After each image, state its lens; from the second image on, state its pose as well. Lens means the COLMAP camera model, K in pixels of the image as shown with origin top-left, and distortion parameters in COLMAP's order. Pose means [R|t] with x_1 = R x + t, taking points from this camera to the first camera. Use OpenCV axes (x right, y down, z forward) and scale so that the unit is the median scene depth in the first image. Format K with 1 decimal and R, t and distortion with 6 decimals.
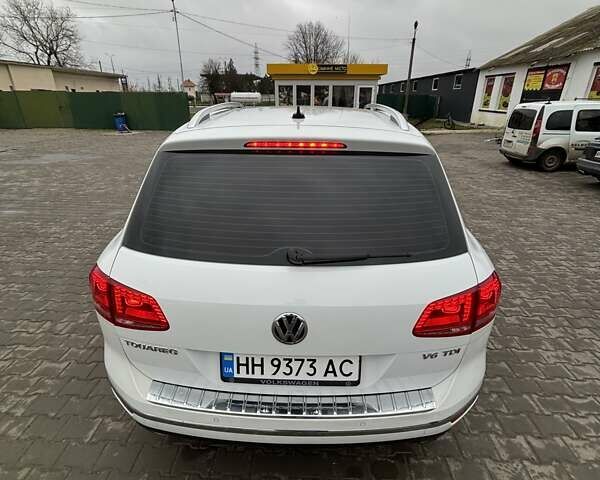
lens RADIAL K [[326.4, 0, 301.3], [0, 326.4, 229.4], [0, 0, 1]] dist [-0.010745, 0.005057]
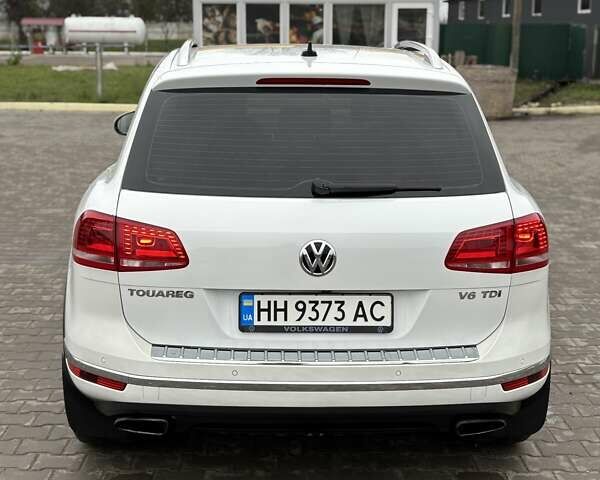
lens RADIAL K [[913.0, 0, 298.4], [0, 913.0, 211.2], [0, 0, 1]] dist [0.082689, 0.000000]
pose [[0.998455, -0.008949, 0.054845, -0.021487], [0.019174, 0.981818, -0.188856, 0.060905], [-0.052157, 0.189616, 0.980472, -0.150764]]
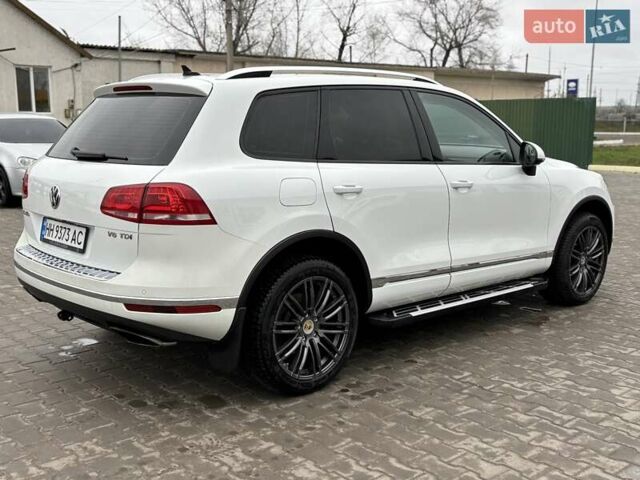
lens RADIAL K [[735.6, 0, 323.1], [0, 735.6, 213.5], [0, 0, 1]] dist [0.041760, 0.000000]
pose [[0.699401, 0.082573, -0.709944, 0.288837], [-0.261014, 0.954207, -0.146155, 0.049544], [0.665365, 0.287527, 0.688925, -0.044441]]
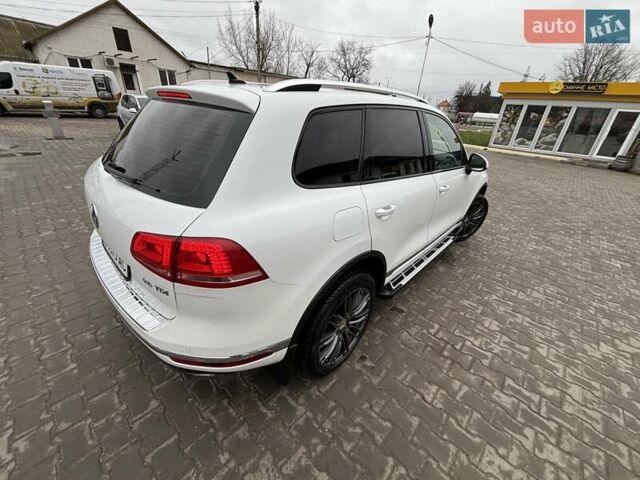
lens RADIAL K [[259.9, 0, 320.3], [0, 259.9, 234.1], [0, 0, 1]] dist [0.000238, -0.000709]
pose [[0.755389, 0.328572, -0.566946, 0.122855], [-0.302286, 0.942371, 0.143388, -0.007112], [0.581387, 0.063066, 0.811179, 0.058738]]
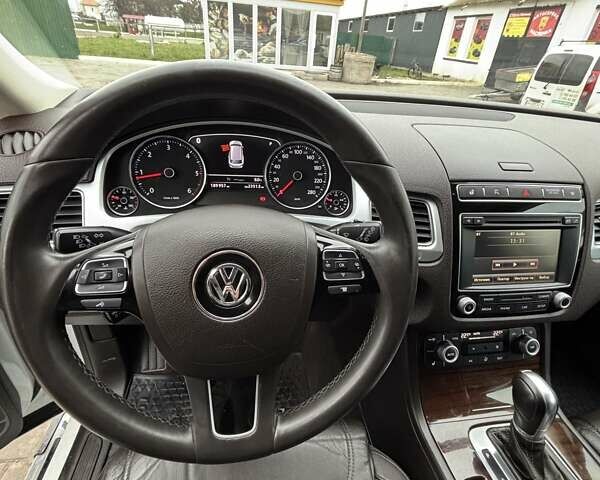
lens RADIAL K [[326.4, 0, 300.0], [0, 326.4, 237.1], [0, 0, 1]] dist [-0.010745, 0.005057]
pose [[0.981378, -0.029802, 0.189760, -0.031187], [-0.002540, 0.985791, 0.167955, -0.068691], [-0.192069, -0.165309, 0.967358, 0.266524]]
